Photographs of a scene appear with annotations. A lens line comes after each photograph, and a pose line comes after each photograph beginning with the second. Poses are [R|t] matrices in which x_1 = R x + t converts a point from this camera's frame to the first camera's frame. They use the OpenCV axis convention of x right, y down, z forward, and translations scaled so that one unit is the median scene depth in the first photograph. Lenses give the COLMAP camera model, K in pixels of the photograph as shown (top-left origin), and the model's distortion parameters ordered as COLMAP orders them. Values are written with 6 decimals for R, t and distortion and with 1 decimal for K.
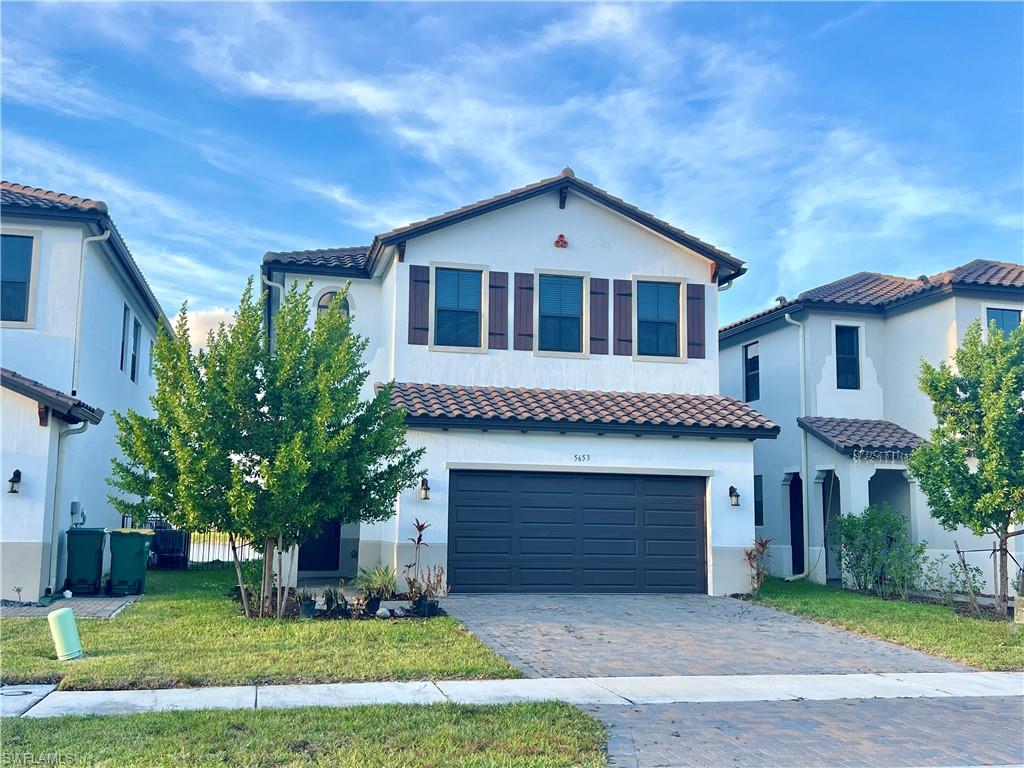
lens RADIAL K [[1038.5, 0, 526.4], [0, 1038.5, 384.8], [0, 0, 1]] dist [0.118245, -0.211349]
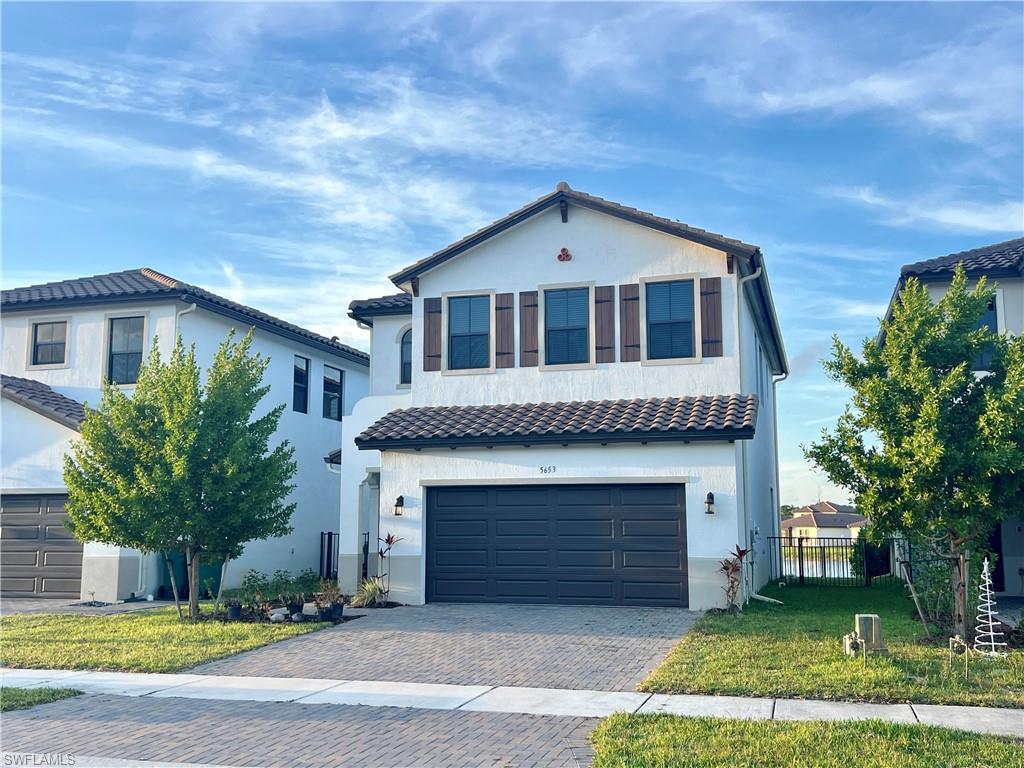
lens RADIAL K [[1038.5, 0, 526.4], [0, 1038.5, 384.8], [0, 0, 1]] dist [0.118245, -0.211349]
pose [[0.871091, -0.083893, -0.483904, 0.478941], [0.077214, 0.996443, -0.033755, 0.018758], [0.485014, -0.007960, 0.874470, 0.100559]]
